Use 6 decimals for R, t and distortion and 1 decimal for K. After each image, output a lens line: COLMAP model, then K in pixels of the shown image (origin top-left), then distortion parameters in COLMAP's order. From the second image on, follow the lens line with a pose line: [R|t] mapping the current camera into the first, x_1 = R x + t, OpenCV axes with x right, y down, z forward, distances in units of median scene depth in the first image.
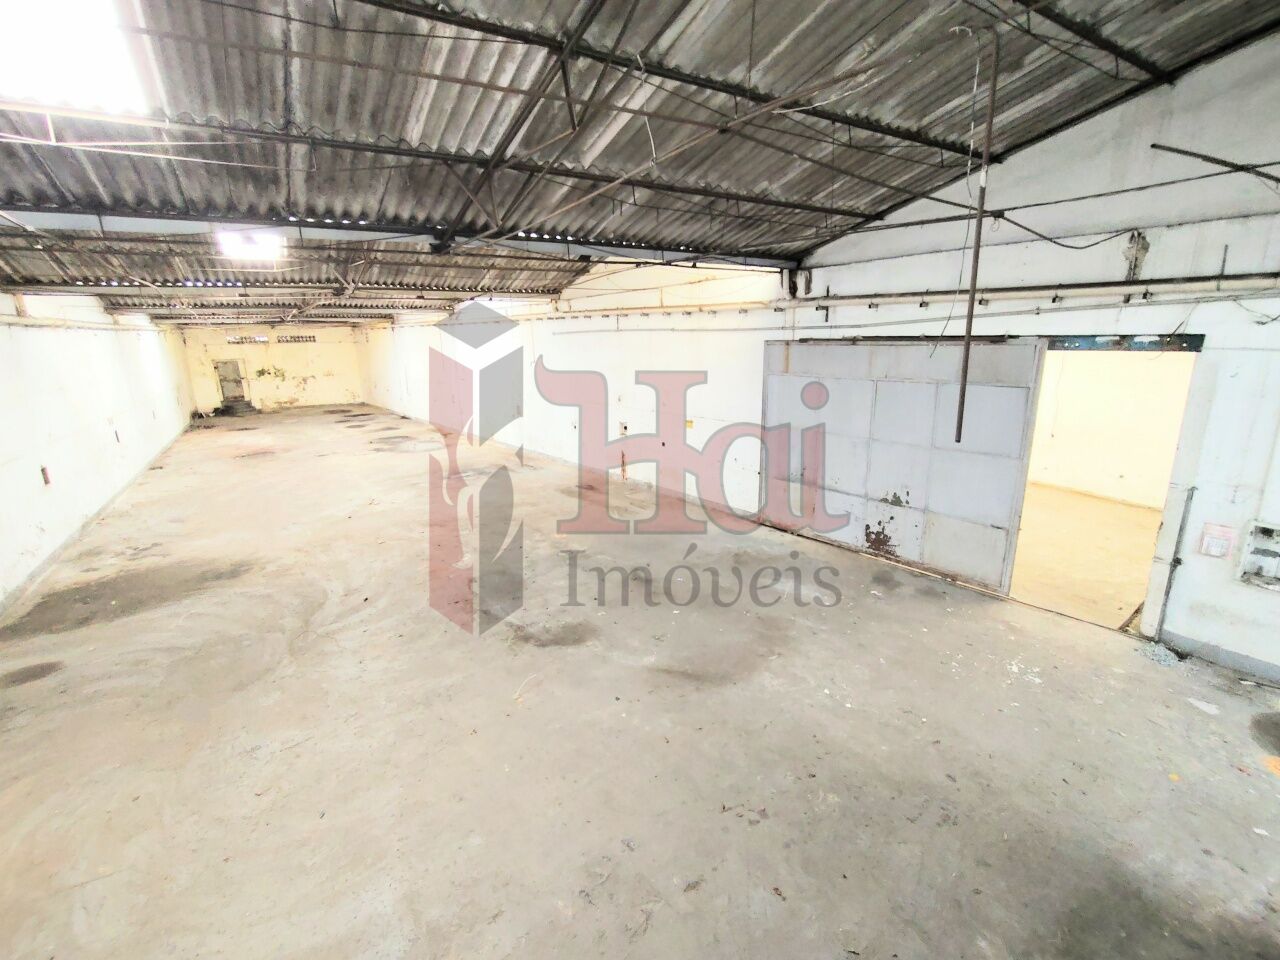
lens RADIAL K [[578.0, 0, 643.7], [0, 578.0, 486.4], [0, 0, 1]] dist [-0.015715, 0.007676]
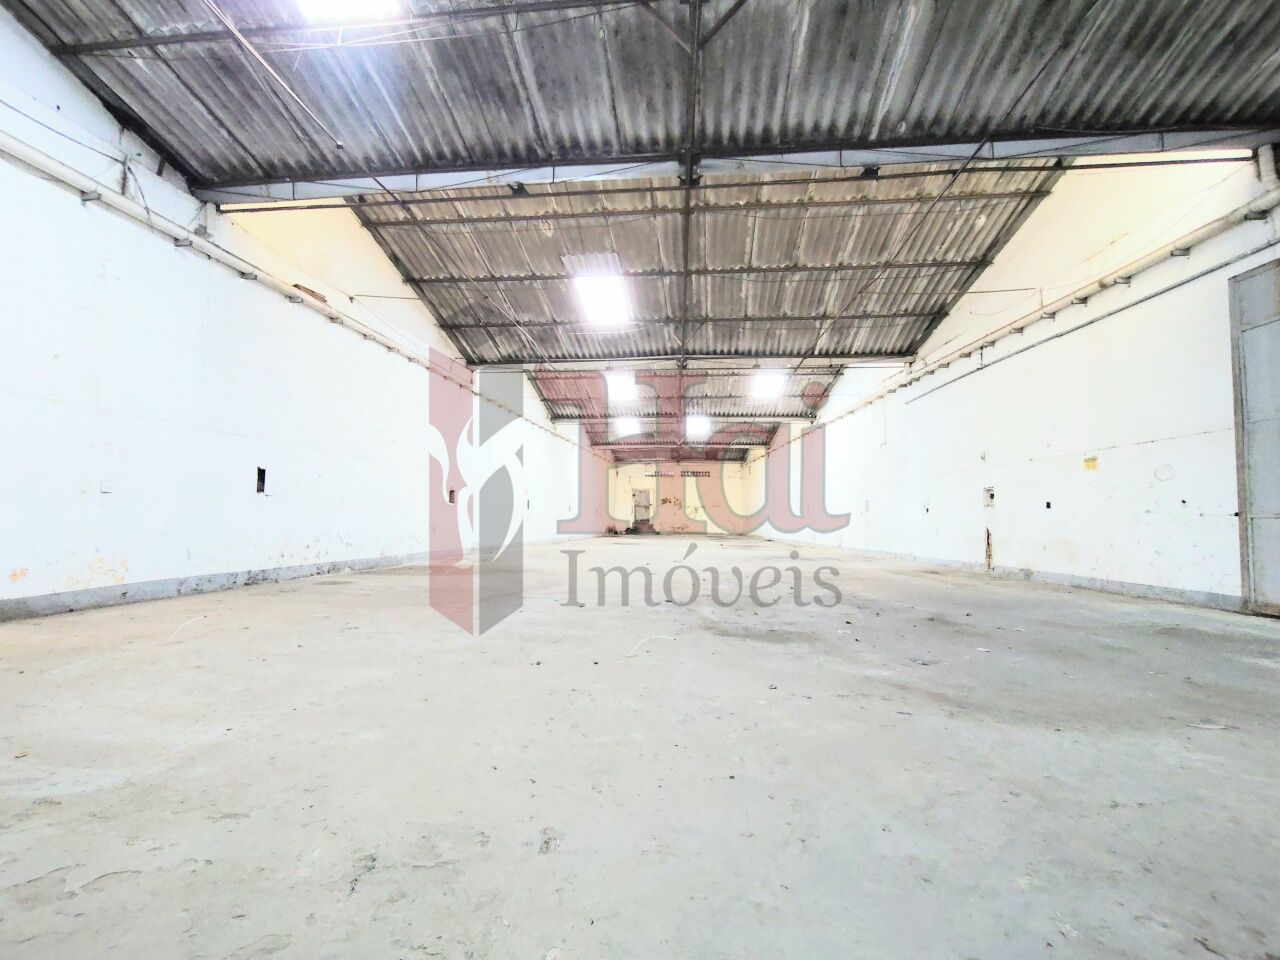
lens RADIAL K [[579.1, 0, 641.1], [0, 579.1, 482.4], [0, 0, 1]] dist [-0.002057, 0.000227]
pose [[0.779487, -0.011183, -0.626319, 0.162139], [-0.182724, 0.952299, -0.244413, 0.286460], [0.599176, 0.304961, 0.740261, 0.404917]]
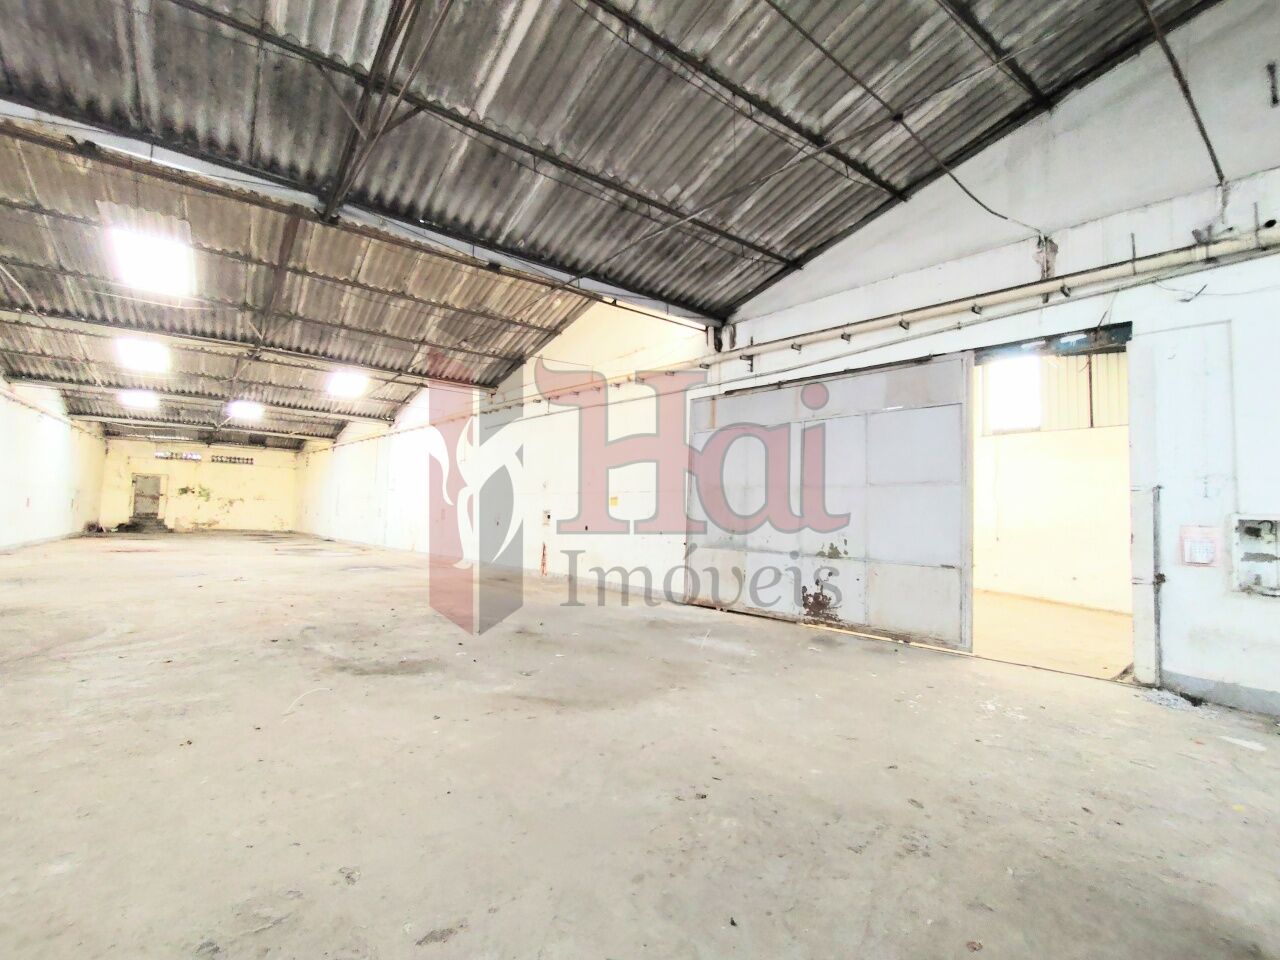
lens RADIAL K [[578.0, 0, 643.7], [0, 578.0, 486.4], [0, 0, 1]] dist [-0.015715, 0.007676]
pose [[0.996531, 0.055014, 0.062448, 0.118625], [-0.033541, 0.952202, -0.303622, 0.257138], [-0.076167, 0.300474, 0.950744, 0.211024]]
